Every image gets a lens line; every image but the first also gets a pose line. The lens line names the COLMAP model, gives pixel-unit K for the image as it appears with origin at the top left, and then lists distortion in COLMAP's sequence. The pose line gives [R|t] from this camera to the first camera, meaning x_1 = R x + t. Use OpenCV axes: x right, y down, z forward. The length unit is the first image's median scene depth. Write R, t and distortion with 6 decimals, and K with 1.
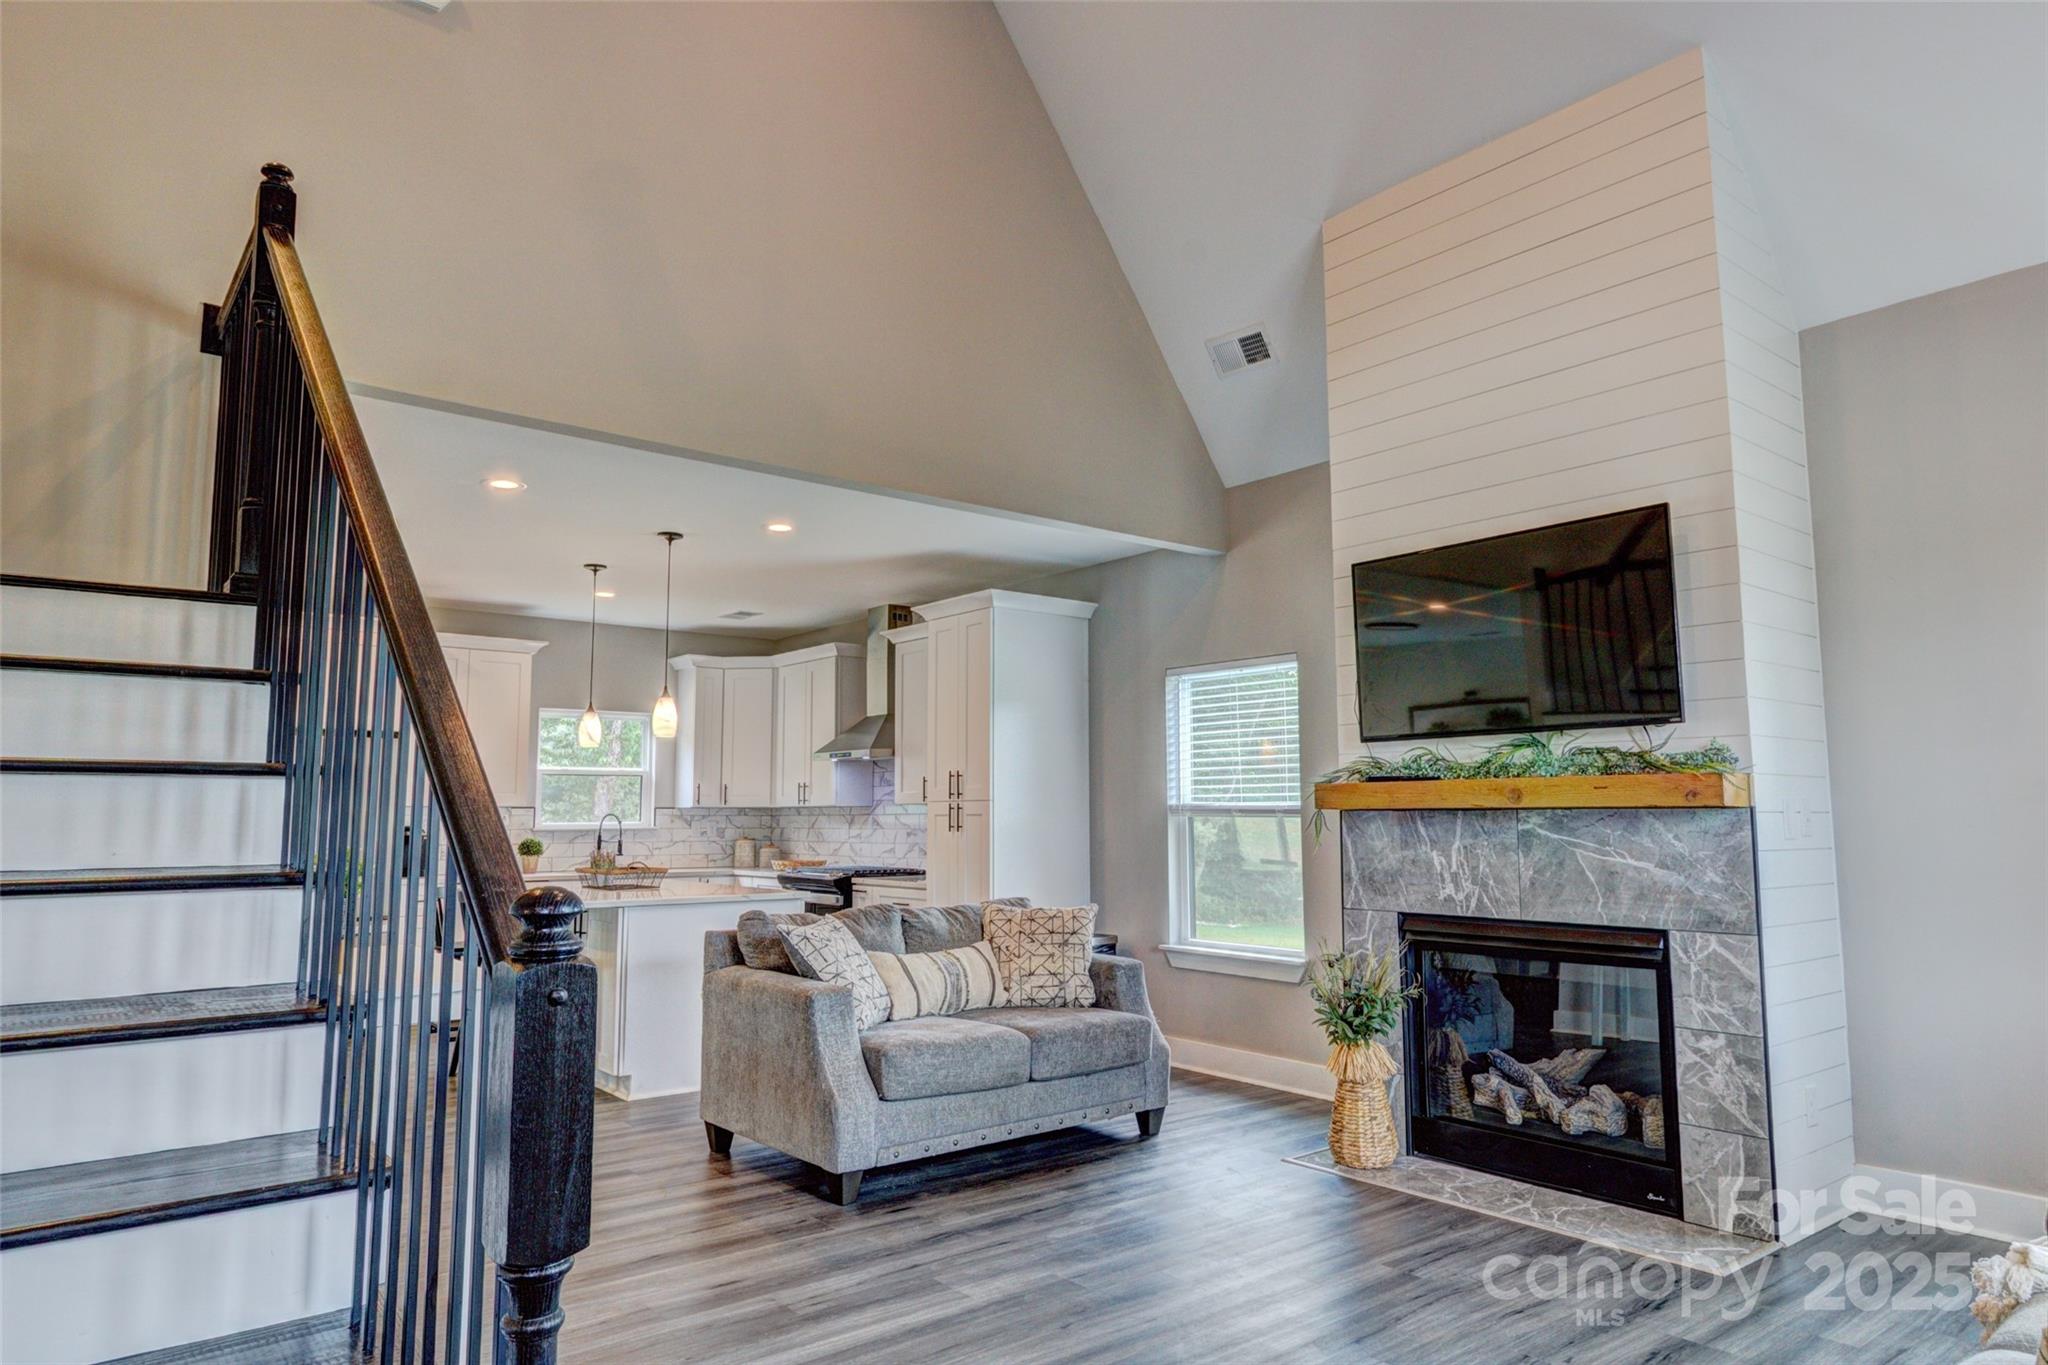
lens RADIAL K [[1251.5, 0, 1029.3], [0, 1251.5, 675.5], [0, 0, 1]] dist [-0.008779, -0.000230]
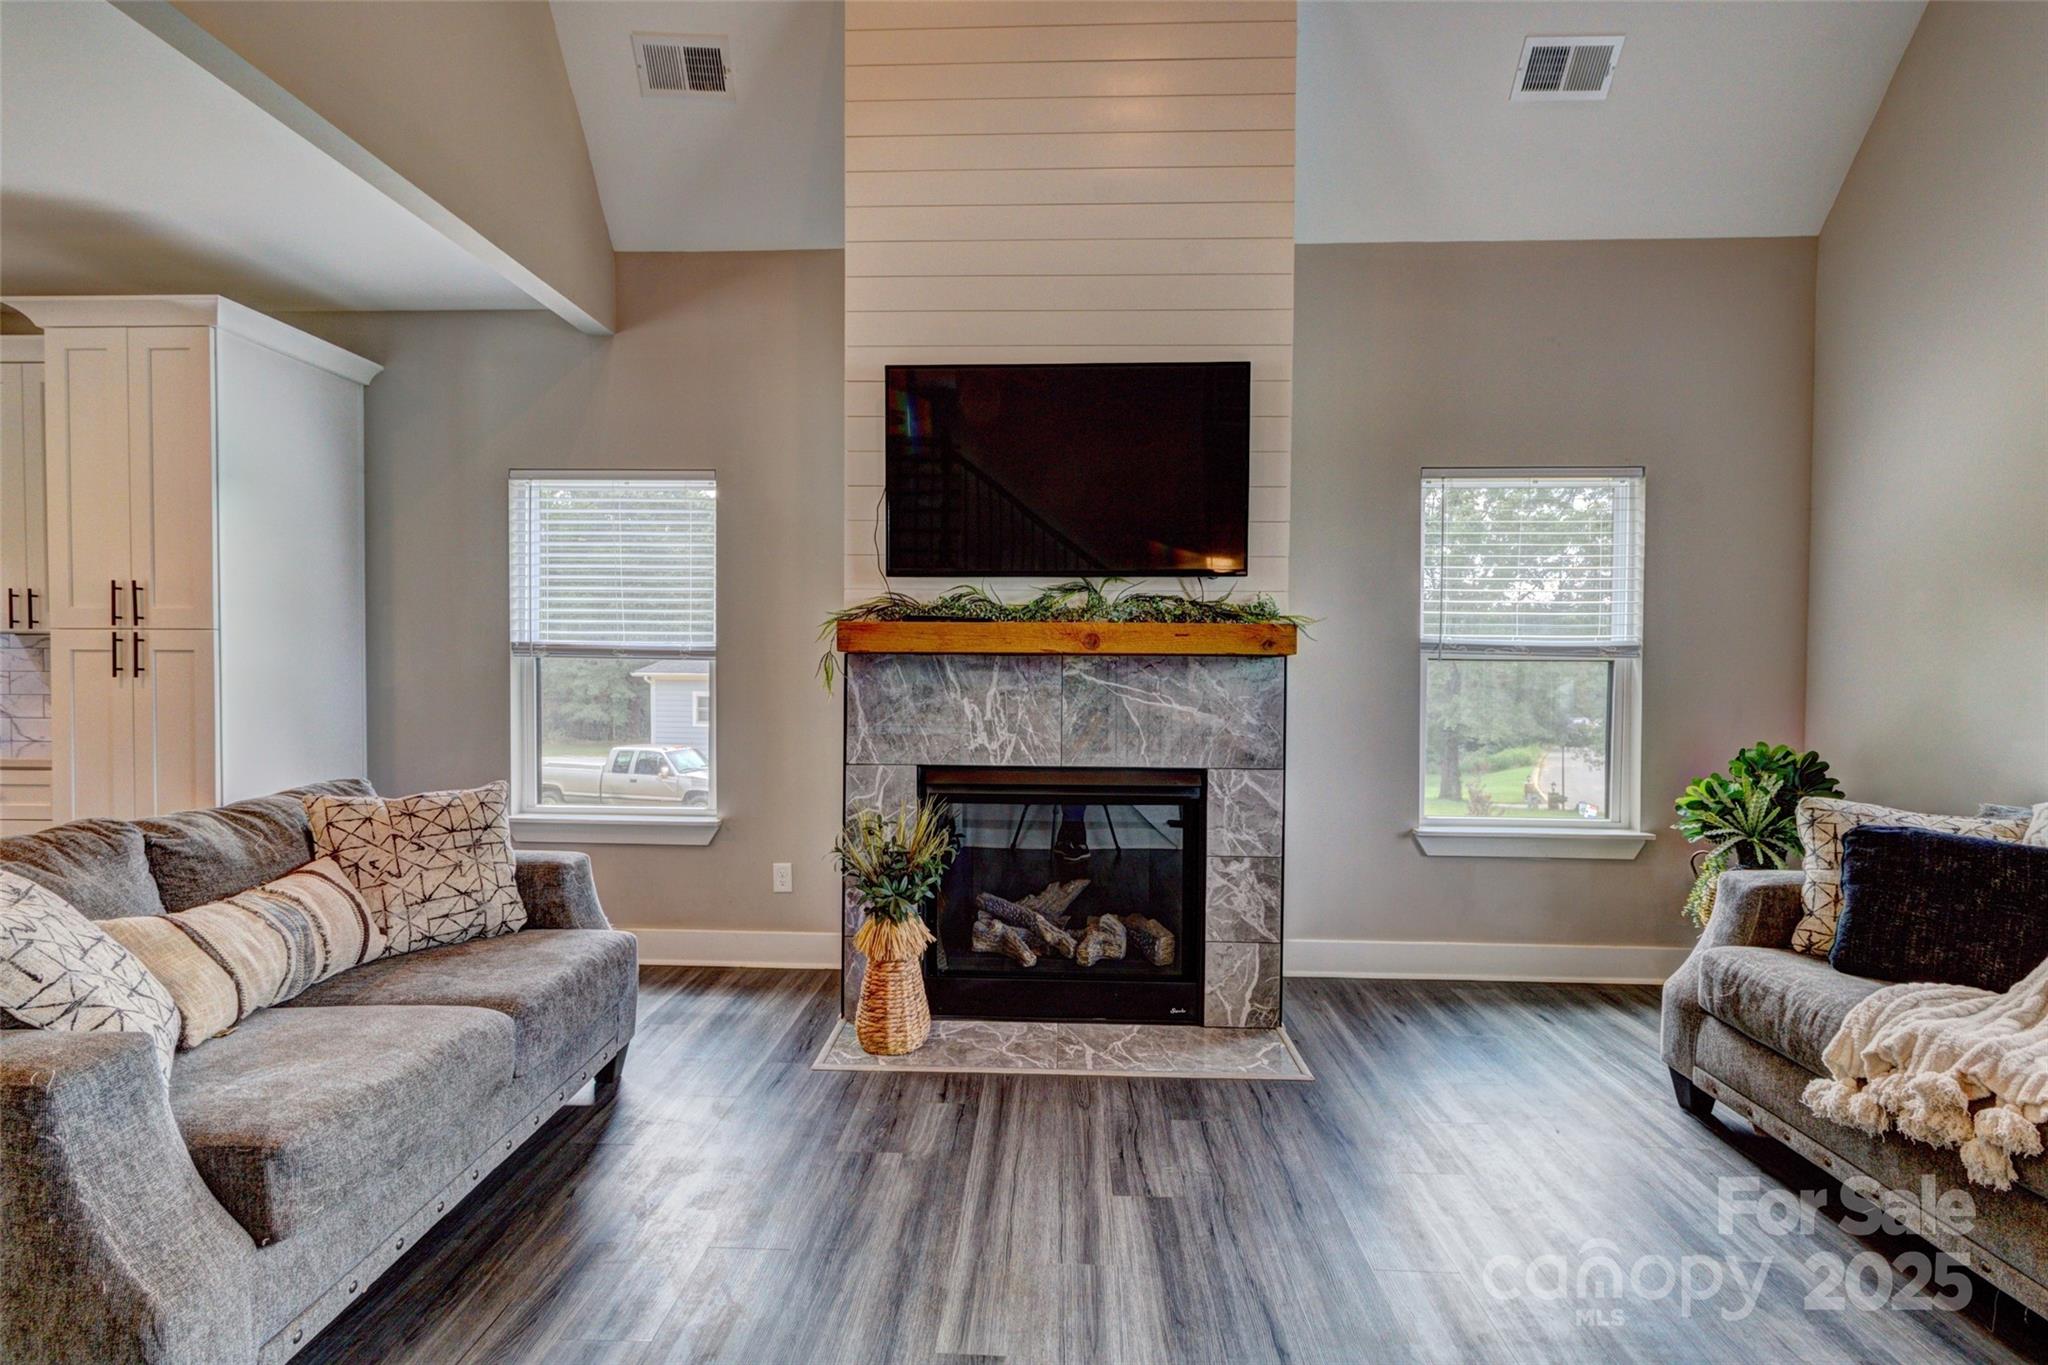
lens RADIAL K [[942.0, 0, 1027.7], [0, 942.0, 682.9], [0, 0, 1]] dist [0.001829, 0.001010]
pose [[0.660759, -0.010224, 0.750529, -0.160633], [-0.093659, 0.990969, 0.095956, 0.054142], [-0.744732, -0.133697, 0.653834, 0.479107]]
